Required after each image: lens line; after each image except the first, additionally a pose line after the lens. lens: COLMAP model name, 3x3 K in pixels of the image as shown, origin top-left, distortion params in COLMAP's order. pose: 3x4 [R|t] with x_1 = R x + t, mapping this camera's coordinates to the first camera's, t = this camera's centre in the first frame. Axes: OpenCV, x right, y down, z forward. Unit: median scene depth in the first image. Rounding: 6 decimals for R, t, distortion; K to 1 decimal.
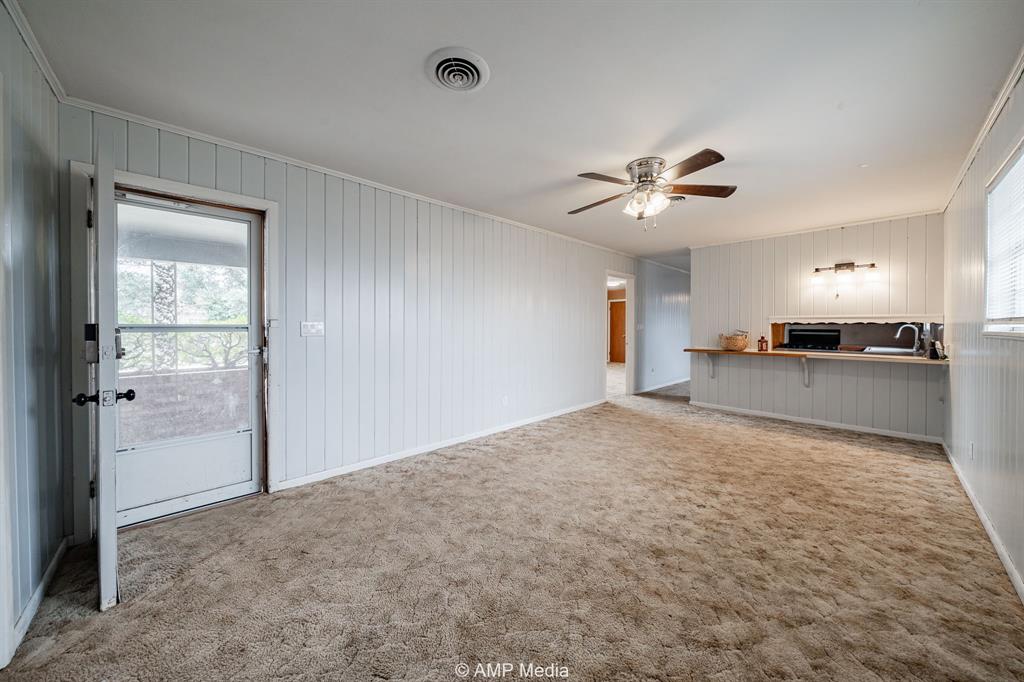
lens RADIAL K [[349.9, 0, 505.4], [0, 349.9, 331.8], [0, 0, 1]] dist [-0.006204, -0.000015]
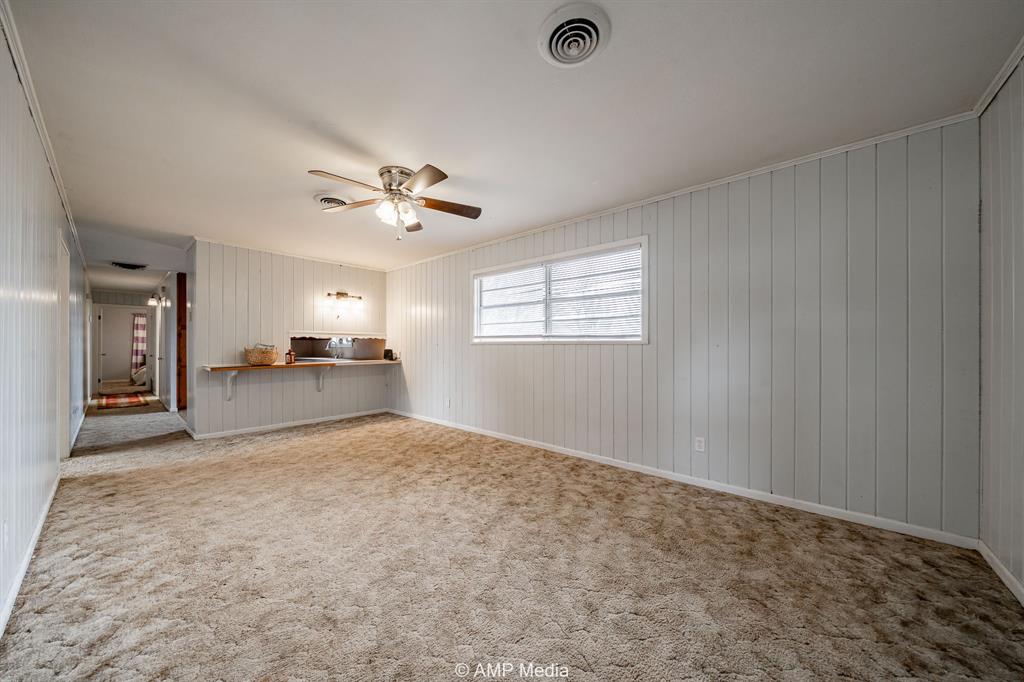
lens RADIAL K [[349.9, 0, 505.1], [0, 349.9, 343.5], [0, 0, 1]] dist [-0.006204, -0.000015]
pose [[-0.094972, 0.002995, 0.995475, -0.633322], [0.013745, 0.999904, -0.001697, 0.010972], [-0.995385, 0.013522, -0.095005, 0.802536]]
